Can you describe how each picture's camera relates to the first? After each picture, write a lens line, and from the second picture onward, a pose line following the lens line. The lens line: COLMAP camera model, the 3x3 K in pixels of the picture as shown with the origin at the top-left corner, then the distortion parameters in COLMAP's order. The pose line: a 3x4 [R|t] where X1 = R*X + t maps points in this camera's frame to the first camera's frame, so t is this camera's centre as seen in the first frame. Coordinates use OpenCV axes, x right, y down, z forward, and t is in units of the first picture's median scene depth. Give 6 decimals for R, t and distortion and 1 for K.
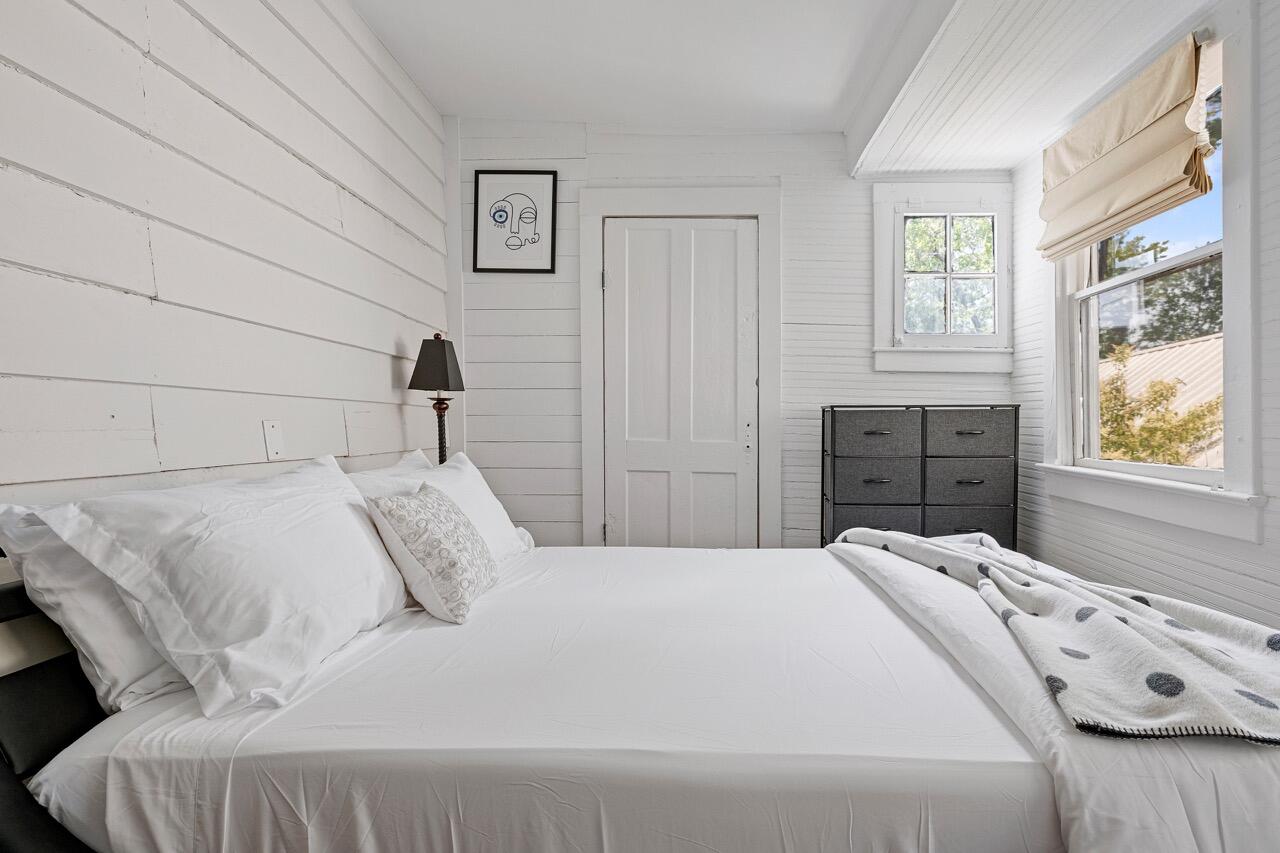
lens RADIAL K [[625.0, 0, 643.2], [0, 625.0, 430.0], [0, 0, 1]] dist [-0.001896, -0.002583]
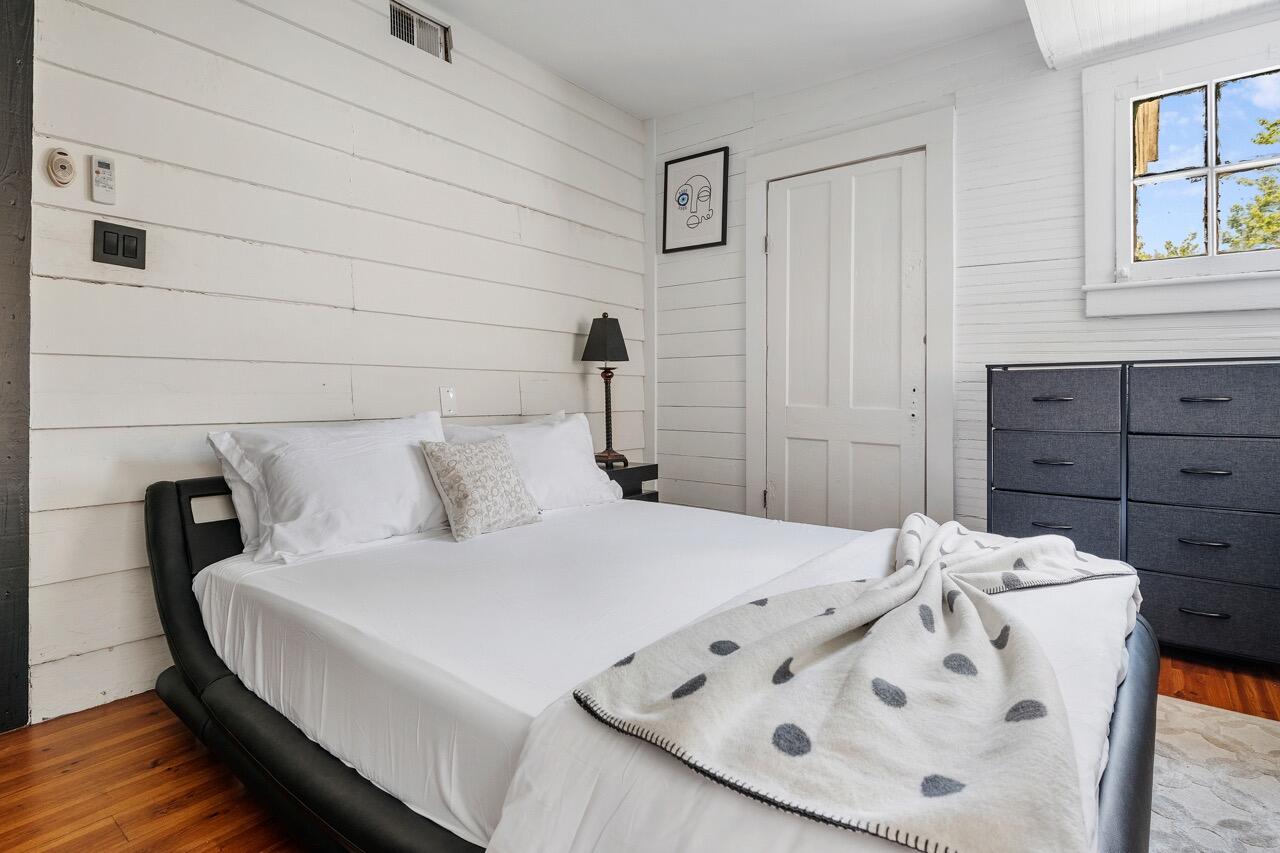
lens RADIAL K [[625.0, 0, 623.4], [0, 625.0, 386.3], [0, 0, 1]] dist [-0.001896, -0.002583]
pose [[0.807358, -0.006893, -0.590021, 0.380264], [-0.004376, 0.999834, -0.017669, 0.004145], [0.590045, 0.016847, 0.807194, 0.074622]]
